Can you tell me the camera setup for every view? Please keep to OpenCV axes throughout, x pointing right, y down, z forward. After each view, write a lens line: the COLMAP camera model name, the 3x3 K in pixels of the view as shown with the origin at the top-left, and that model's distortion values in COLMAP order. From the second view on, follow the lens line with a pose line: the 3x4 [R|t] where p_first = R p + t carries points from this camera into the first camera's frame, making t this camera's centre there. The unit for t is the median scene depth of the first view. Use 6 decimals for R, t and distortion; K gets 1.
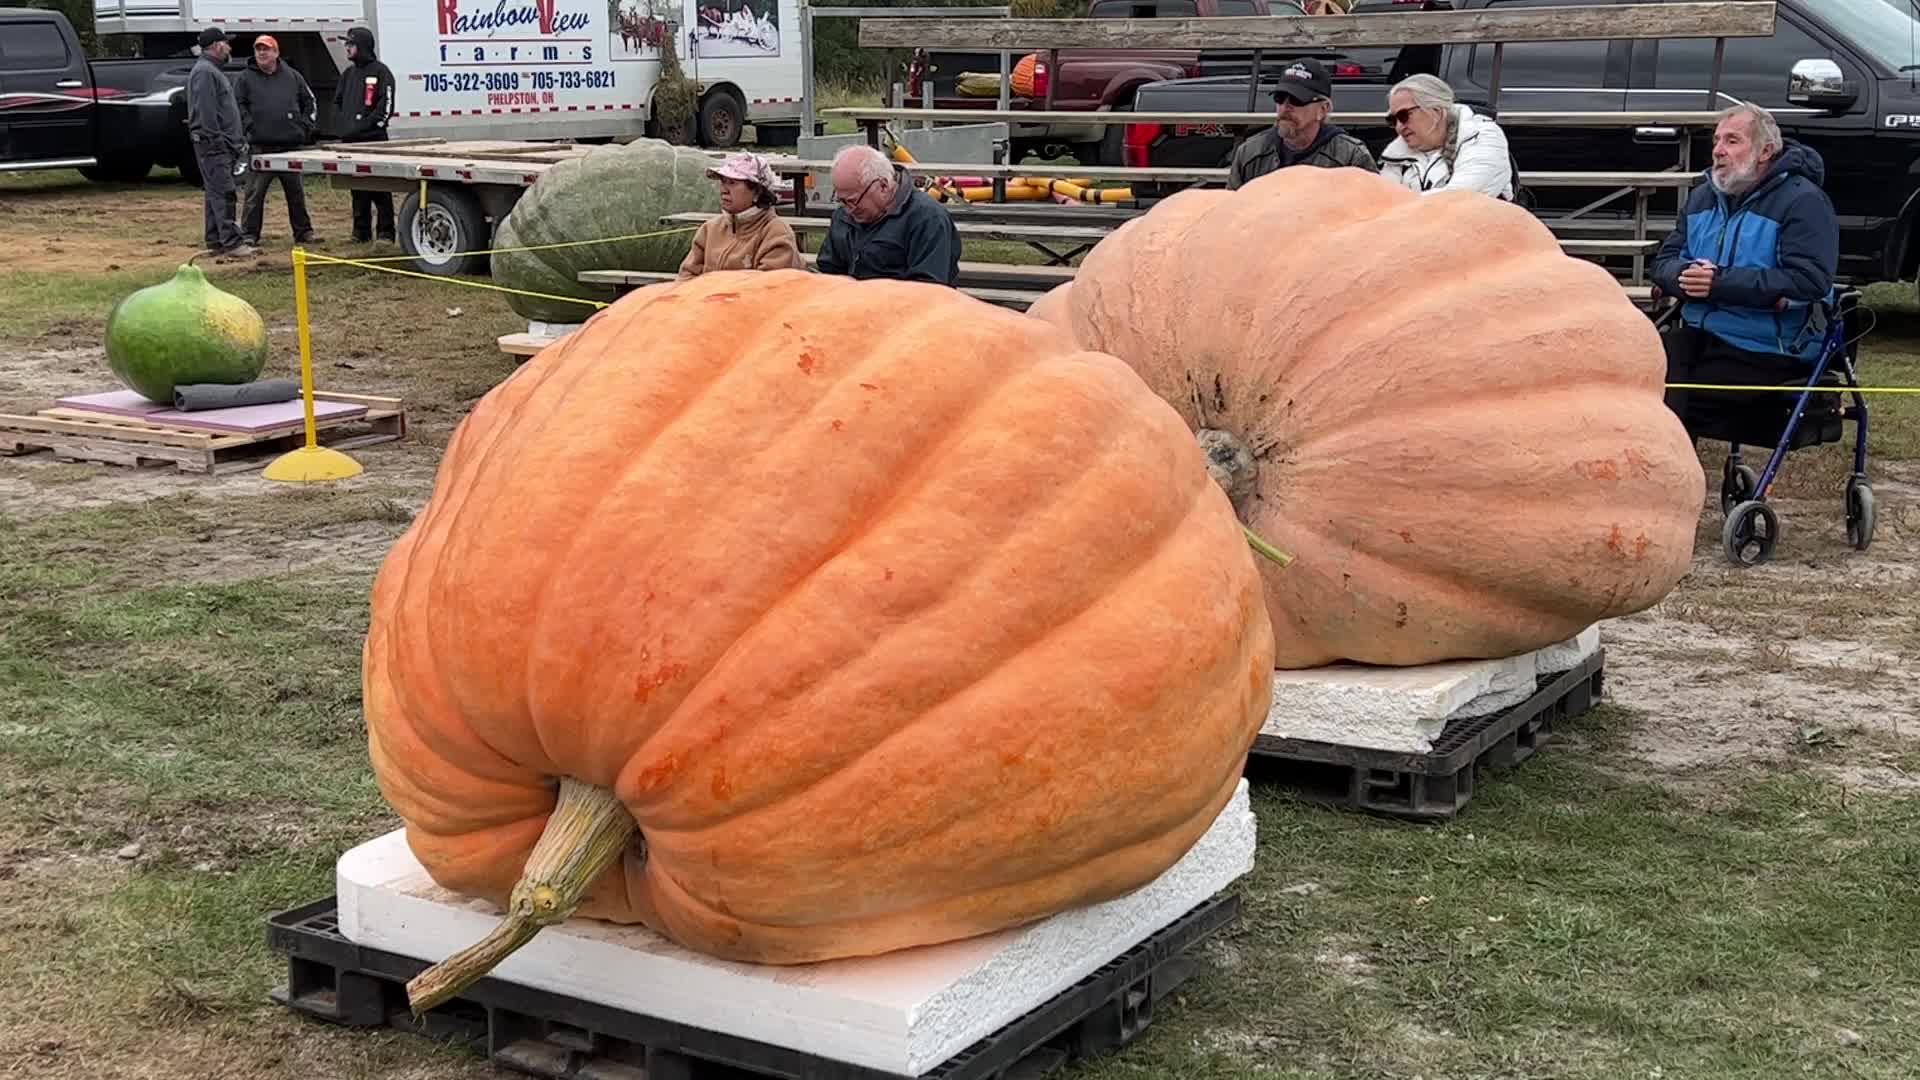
lens RADIAL K [[1930.2, 0, 936.0], [0, 1930.2, 540.6], [0, 0, 1]] dist [0.061937, -0.025614]
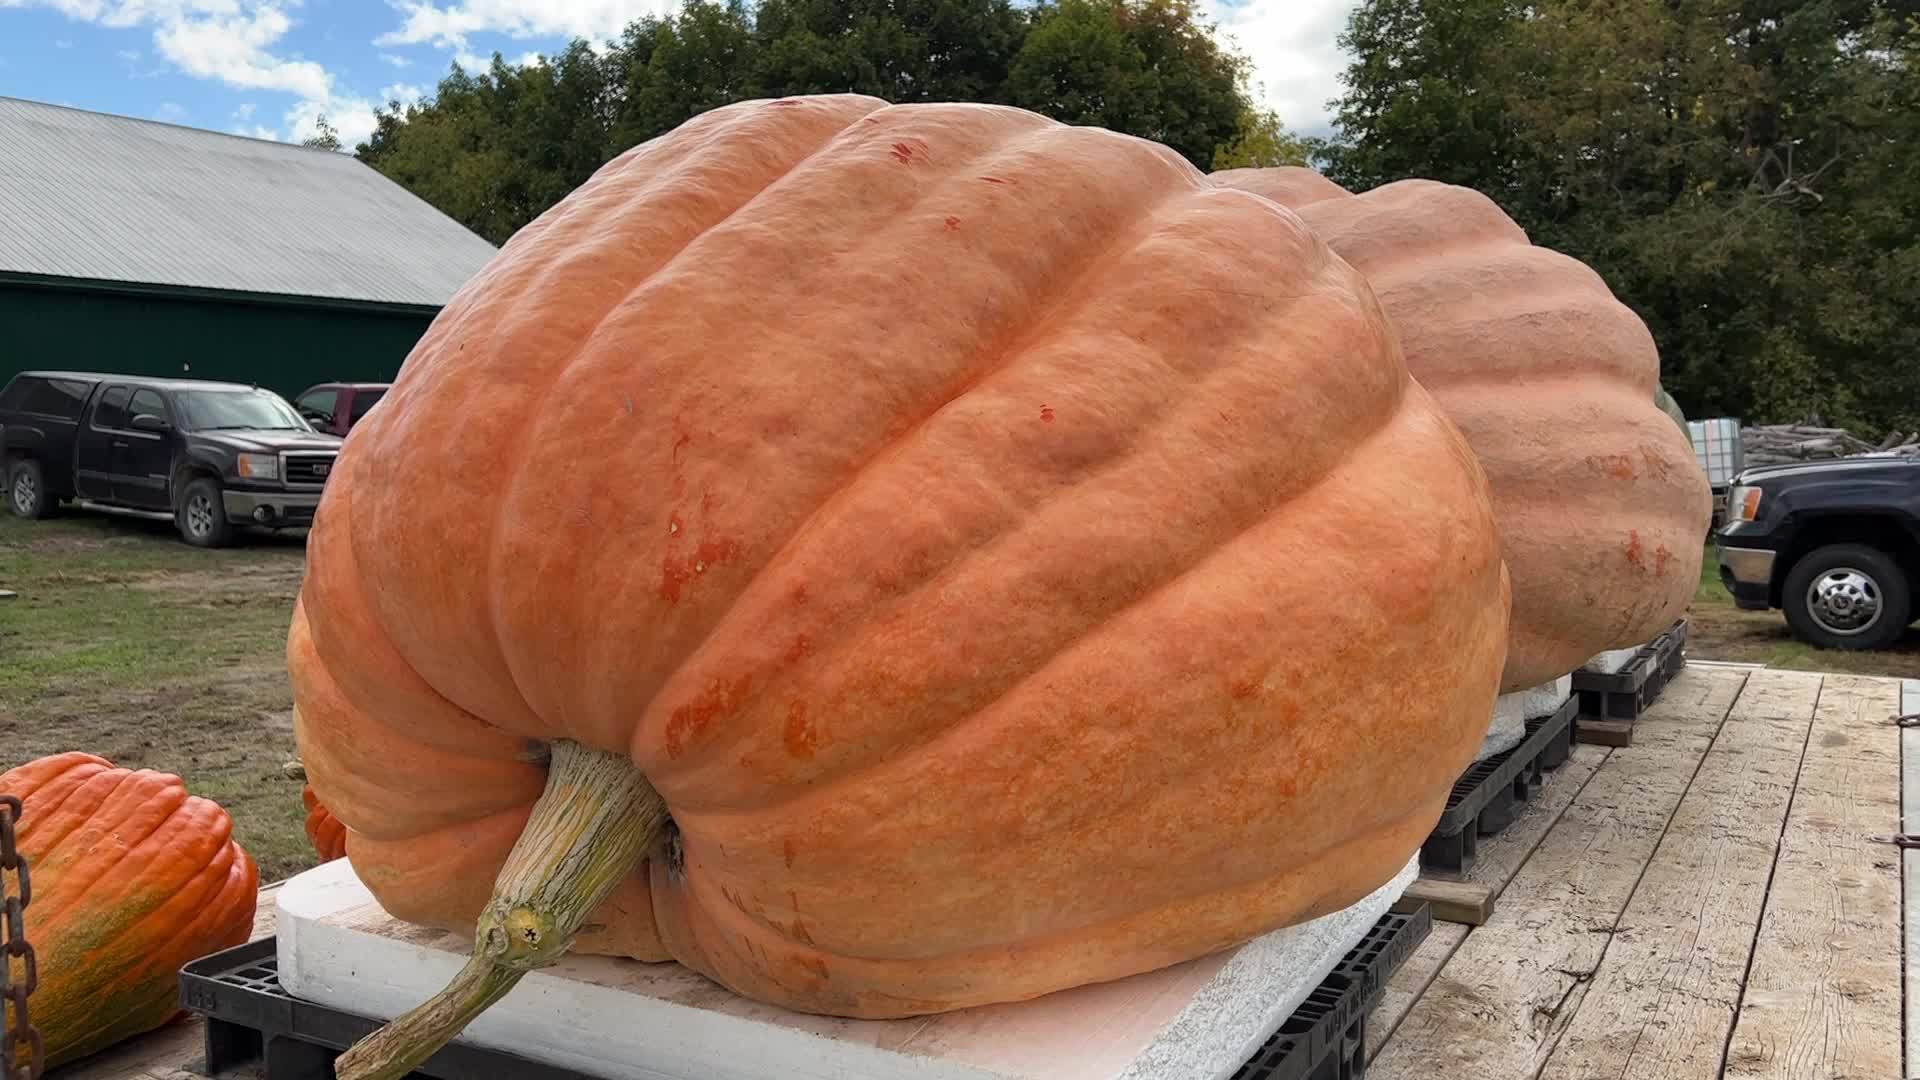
lens RADIAL K [[1531.3, 0, 960.0], [0, 1531.3, 540.0], [0, 0, 1]] dist [0.133192, -0.239736]
pose [[0.999535, -0.018560, 0.024186, -0.066905], [0.020063, 0.997781, -0.063484, 0.092668], [-0.022955, 0.063940, 0.997690, 0.477375]]
